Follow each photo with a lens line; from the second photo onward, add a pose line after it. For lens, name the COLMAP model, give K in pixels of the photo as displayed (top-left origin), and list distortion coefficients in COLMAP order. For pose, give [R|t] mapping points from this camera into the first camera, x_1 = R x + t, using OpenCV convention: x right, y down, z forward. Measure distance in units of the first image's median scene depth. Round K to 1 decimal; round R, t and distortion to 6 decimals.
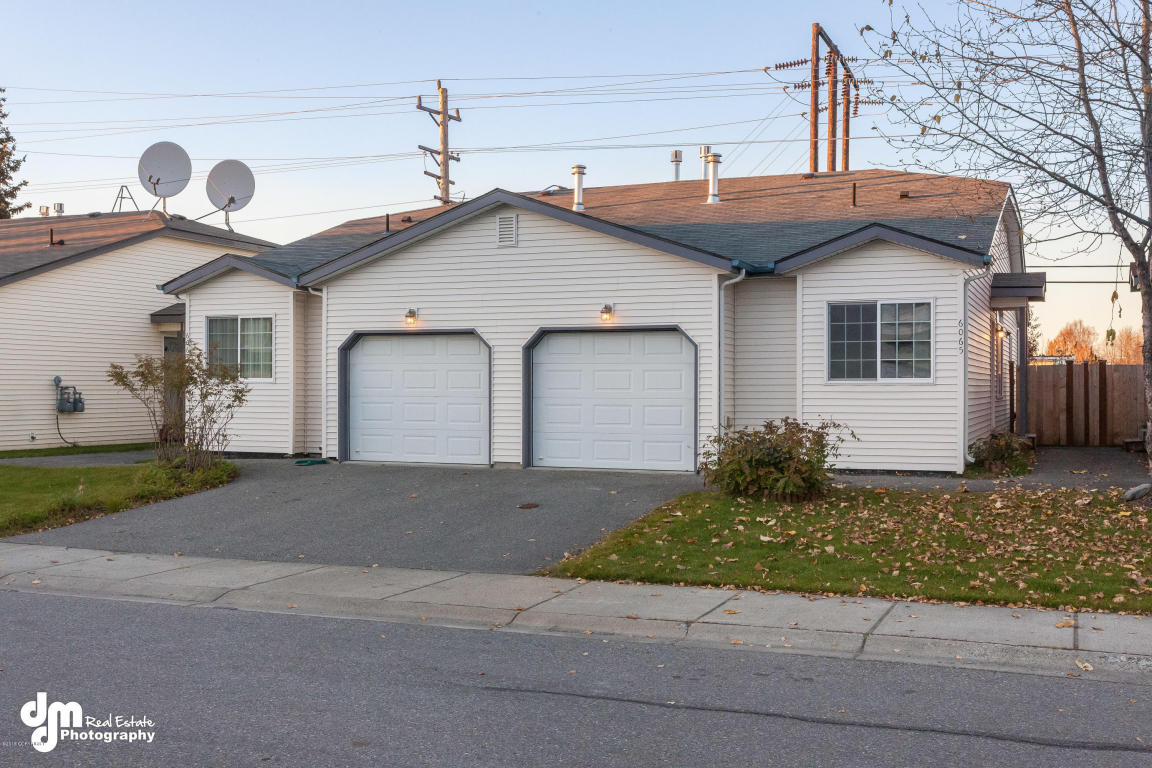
lens RADIAL K [[1255.4, 0, 575.5], [0, 1255.4, 388.2], [0, 0, 1]] dist [-0.014366, 0.000000]
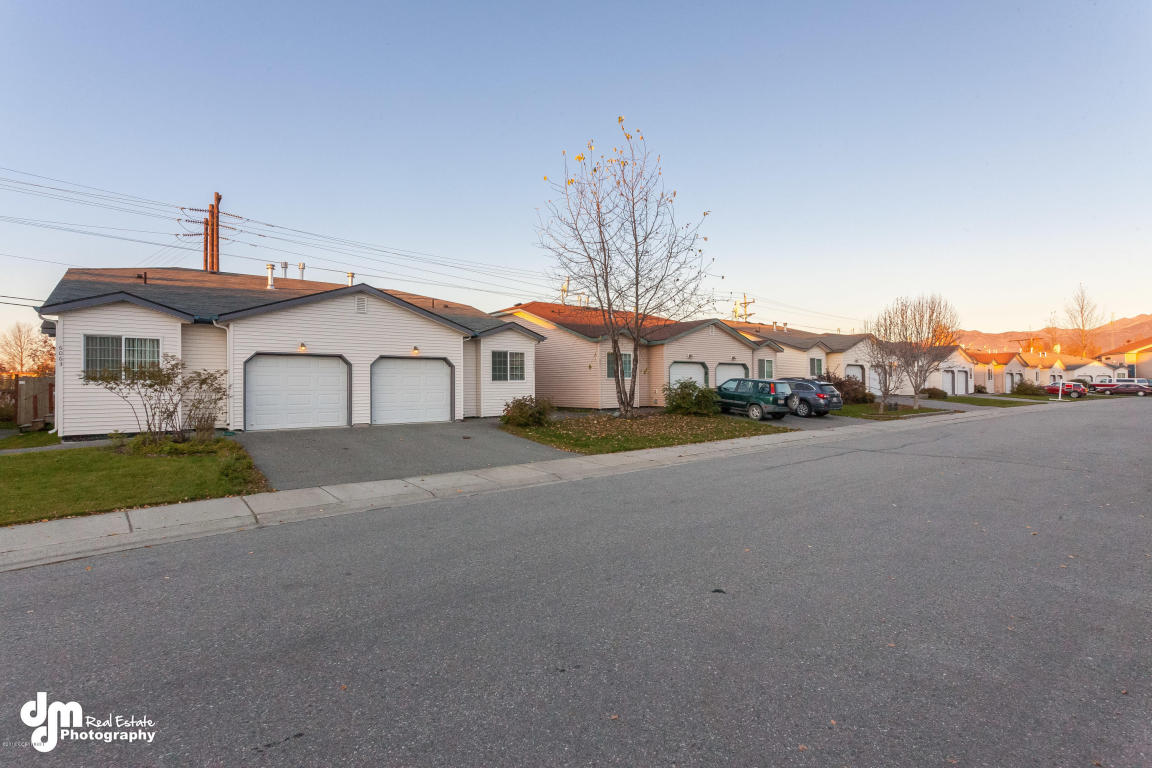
lens RADIAL K [[559.7, 0, 575.0], [0, 559.7, 380.9], [0, 0, 1]] dist [0.004561, 0.000281]
pose [[0.511851, 0.000279, 0.859074, -0.651180], [0.005248, 0.999980, -0.003452, -0.002468], [-0.859058, 0.006276, 0.511839, 0.274055]]
